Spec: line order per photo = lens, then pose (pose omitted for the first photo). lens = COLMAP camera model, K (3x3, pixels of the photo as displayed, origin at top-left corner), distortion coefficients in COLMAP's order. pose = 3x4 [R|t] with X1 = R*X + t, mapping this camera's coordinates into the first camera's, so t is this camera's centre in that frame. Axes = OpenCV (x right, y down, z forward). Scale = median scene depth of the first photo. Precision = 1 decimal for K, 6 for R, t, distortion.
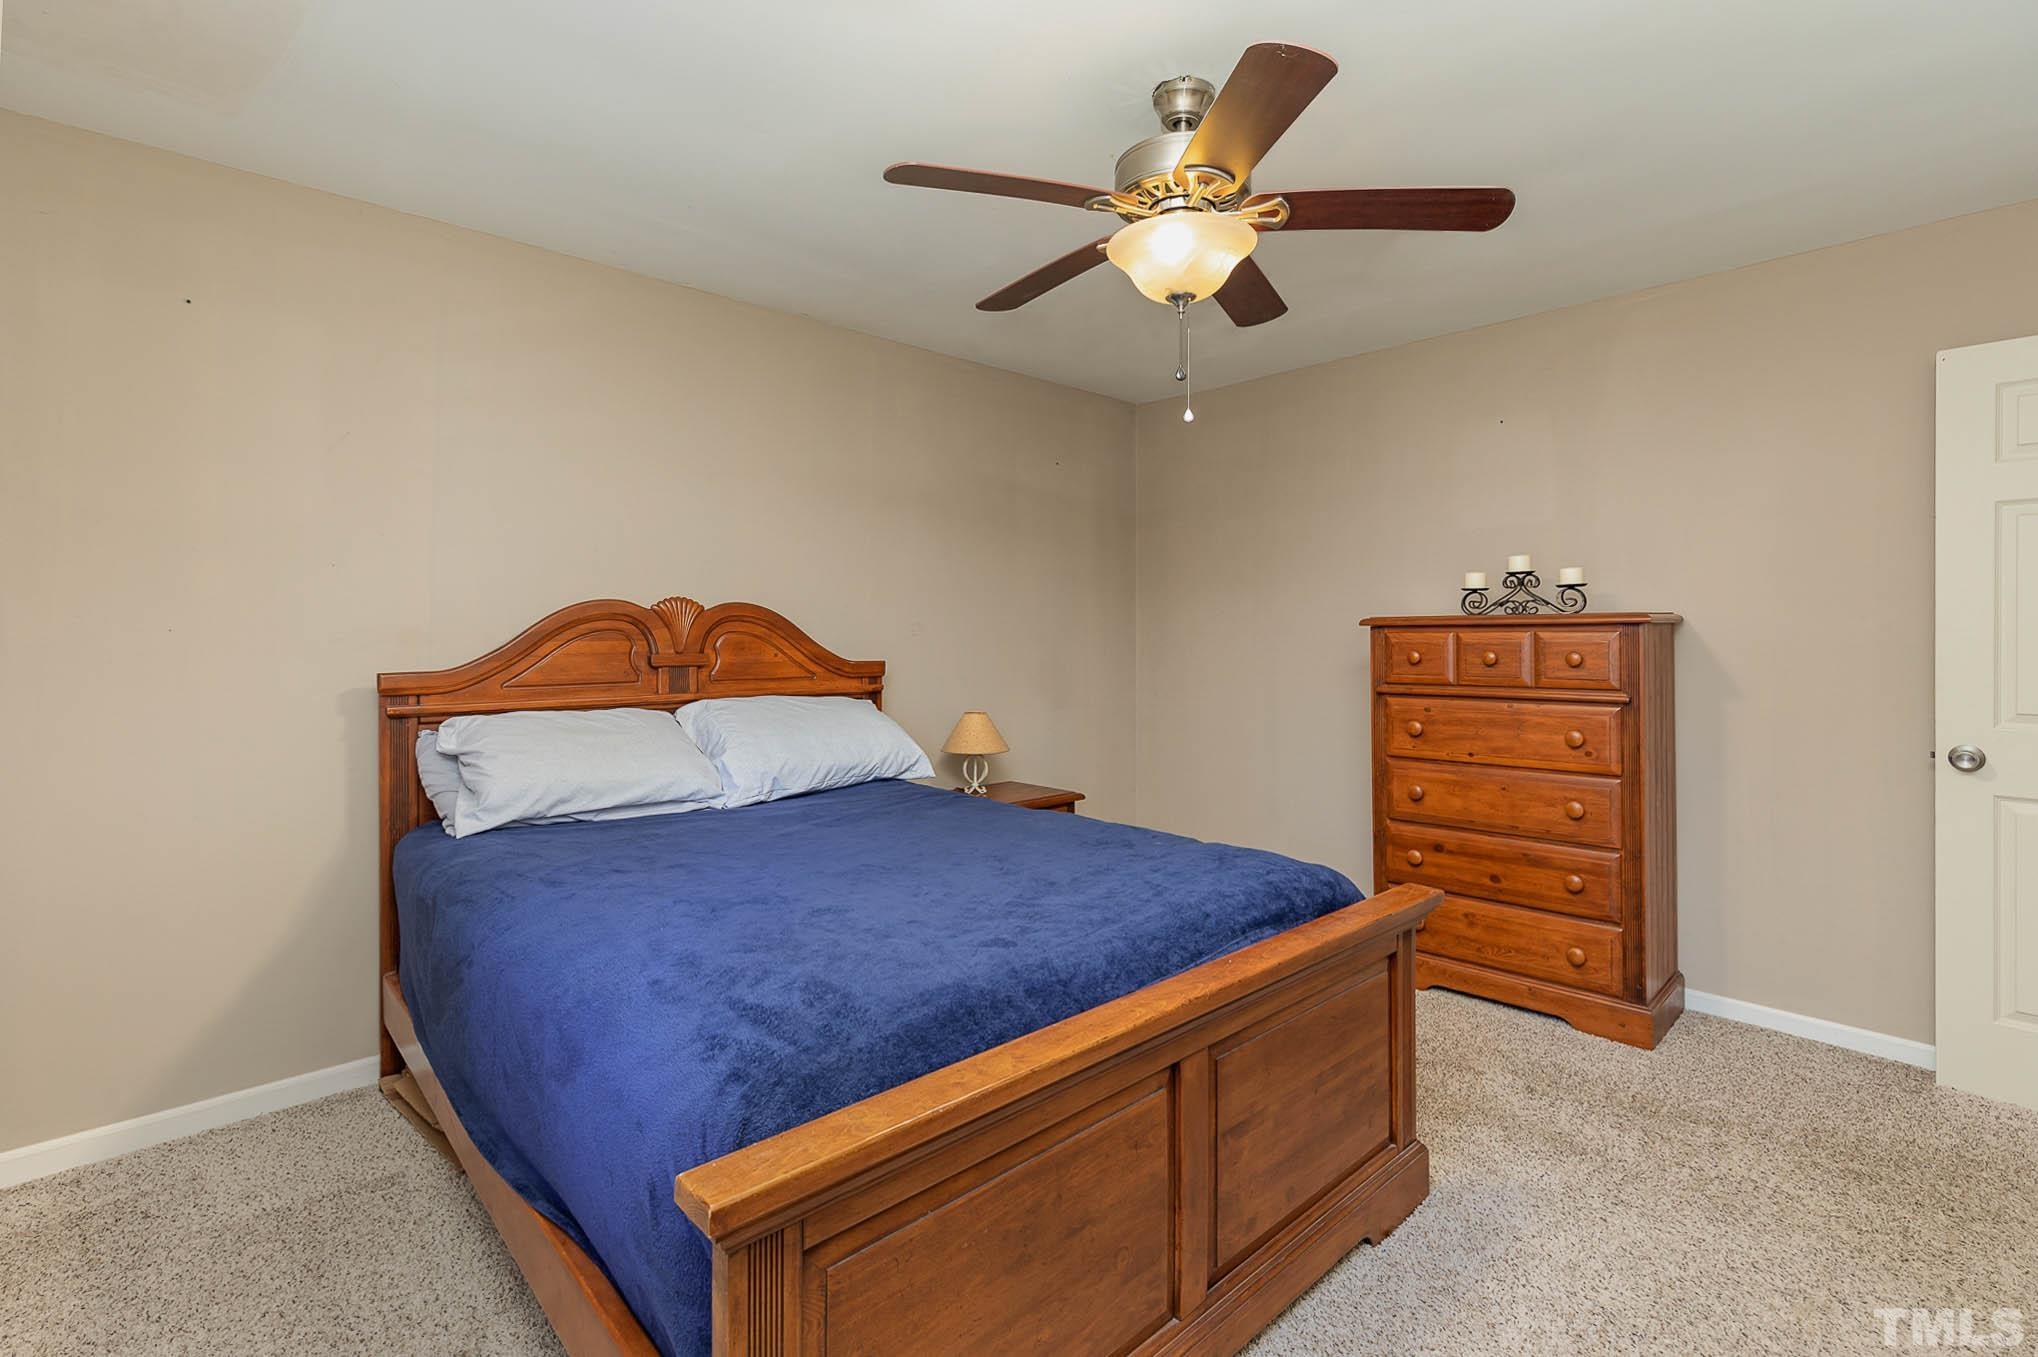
lens RADIAL K [[917.8, 0, 1014.7], [0, 917.8, 640.8], [0, 0, 1]] dist [-0.001033, -0.000021]
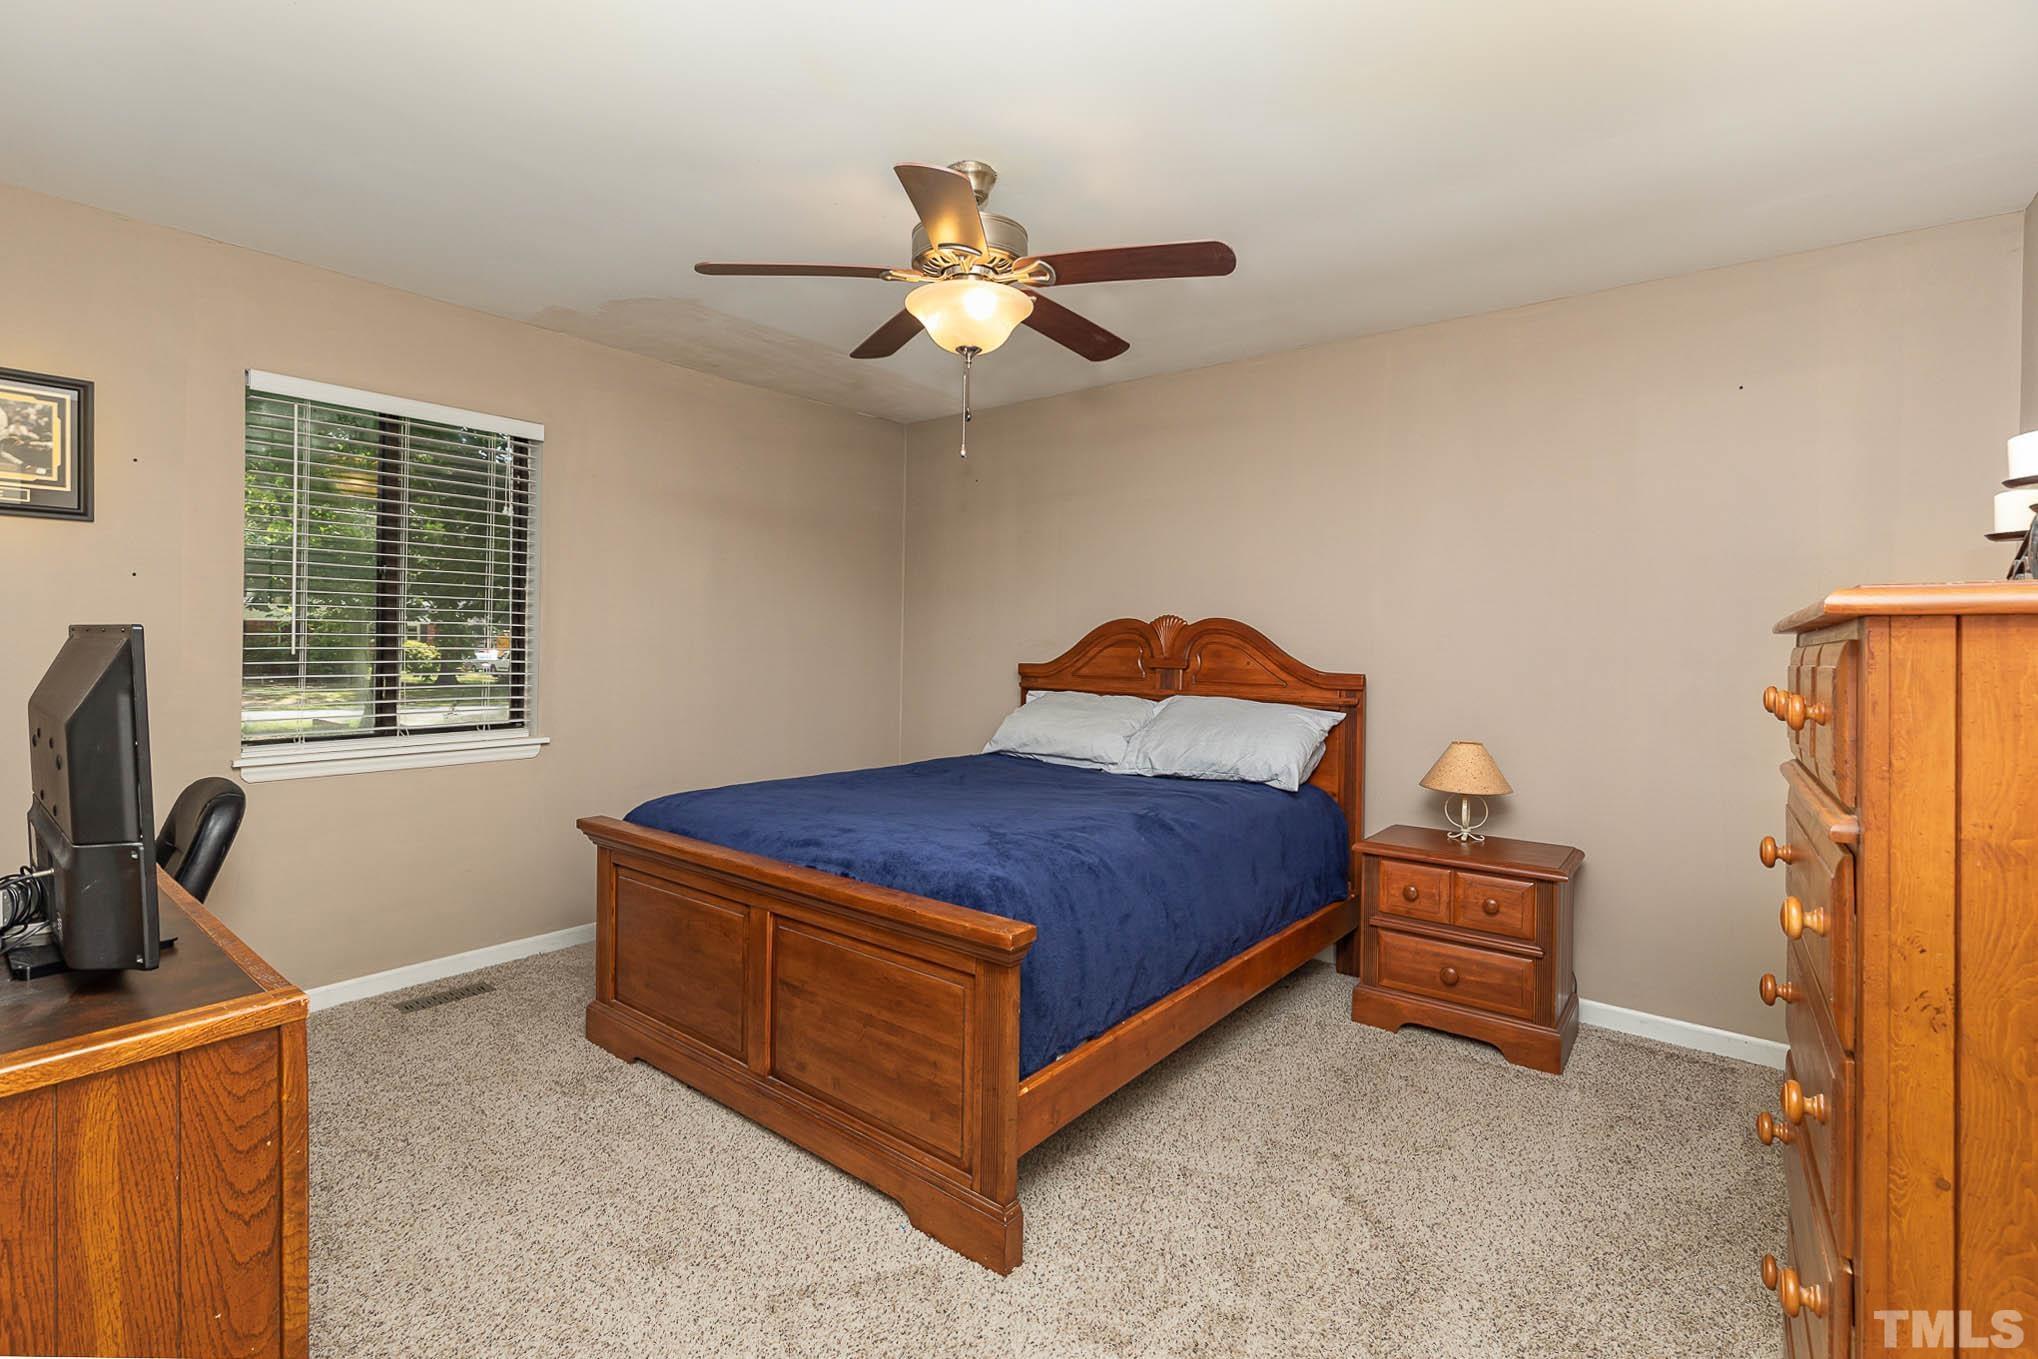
lens RADIAL K [[911.0, 0, 1015.4], [0, 911.0, 677.1], [0, 0, 1]] dist [0.004884, 0.000264]
pose [[0.168796, 0.040251, -0.984829, 0.882757], [-0.024065, 0.999036, 0.036707, -0.002176], [0.985357, 0.017504, 0.169602, 0.580880]]
